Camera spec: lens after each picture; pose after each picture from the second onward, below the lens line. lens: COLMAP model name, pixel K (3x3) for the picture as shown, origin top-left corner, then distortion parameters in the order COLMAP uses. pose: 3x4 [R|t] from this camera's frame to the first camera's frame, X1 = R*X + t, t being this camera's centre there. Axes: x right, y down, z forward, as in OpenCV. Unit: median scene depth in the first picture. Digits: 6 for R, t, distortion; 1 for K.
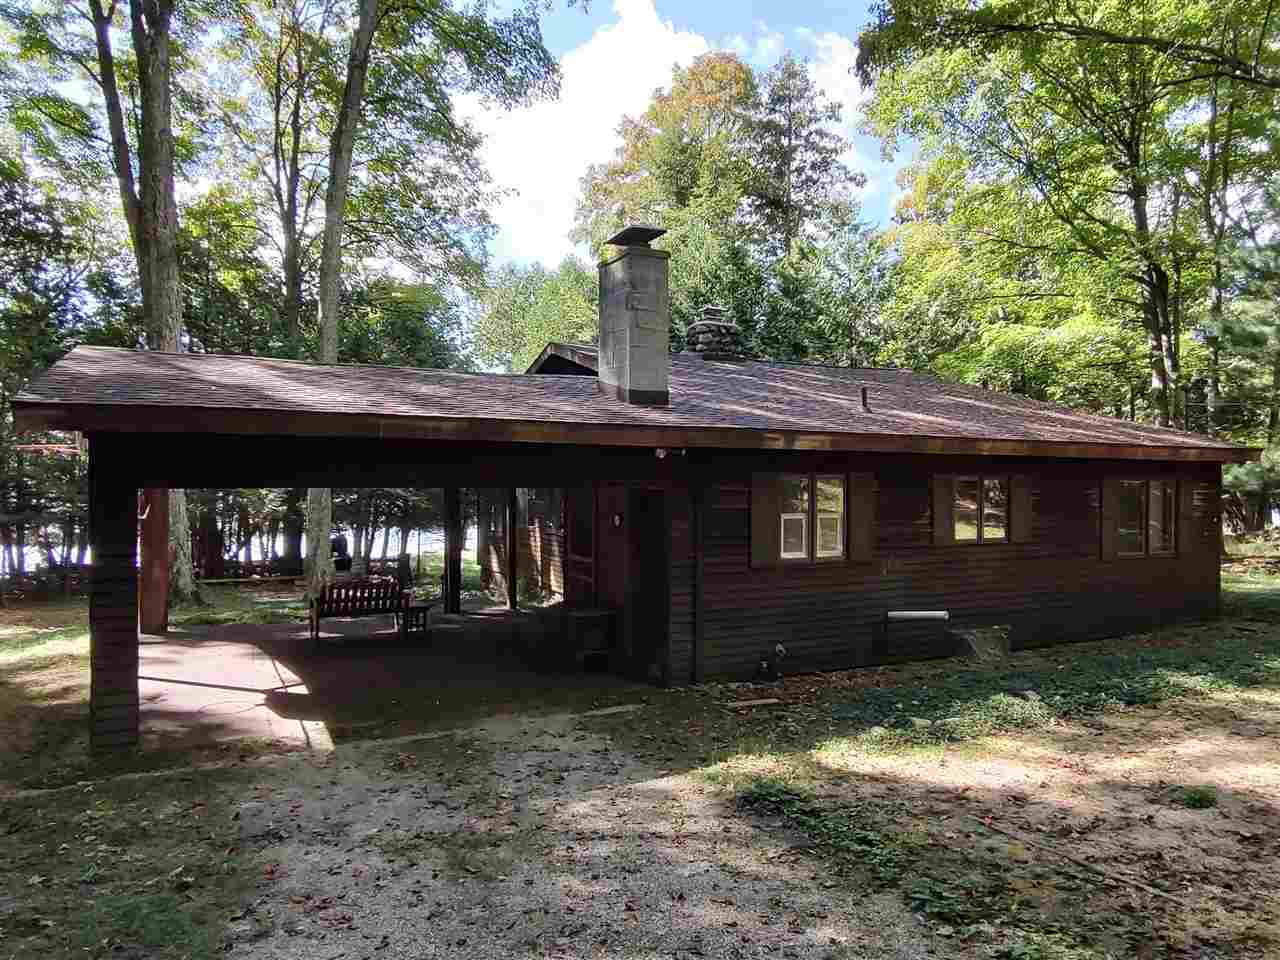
lens RADIAL K [[866.2, 0, 640.0], [0, 866.2, 480.0], [0, 0, 1]] dist [0.000515, -0.001916]
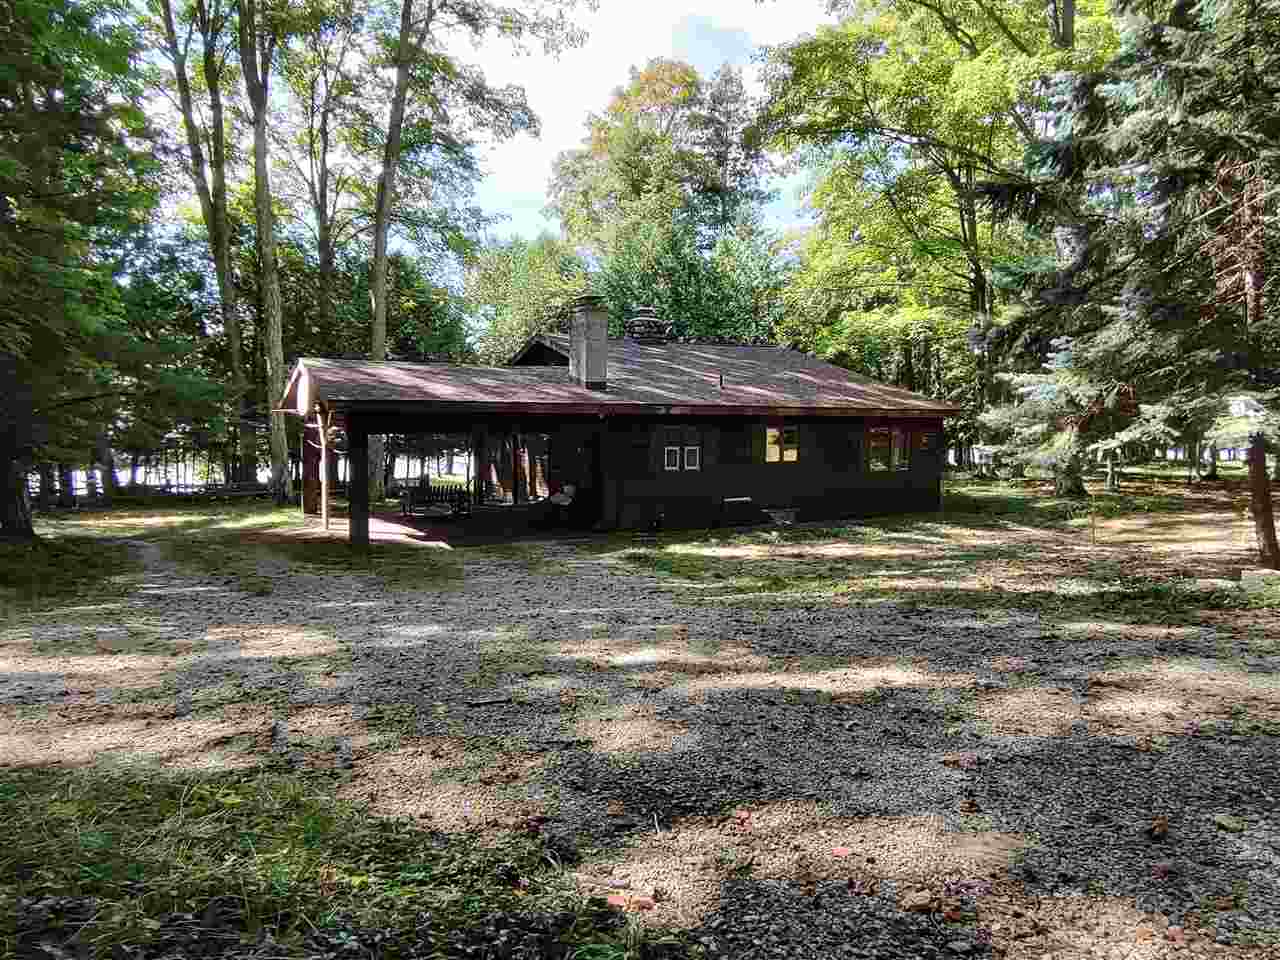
lens RADIAL K [[866.2, 0, 640.0], [0, 866.2, 480.0], [0, 0, 1]] dist [0.000515, -0.001916]
pose [[0.999351, 0.002500, 0.035938, 0.013084], [-0.005375, 0.996770, 0.080131, -0.013936], [-0.035621, -0.080272, 0.996136, -0.307547]]
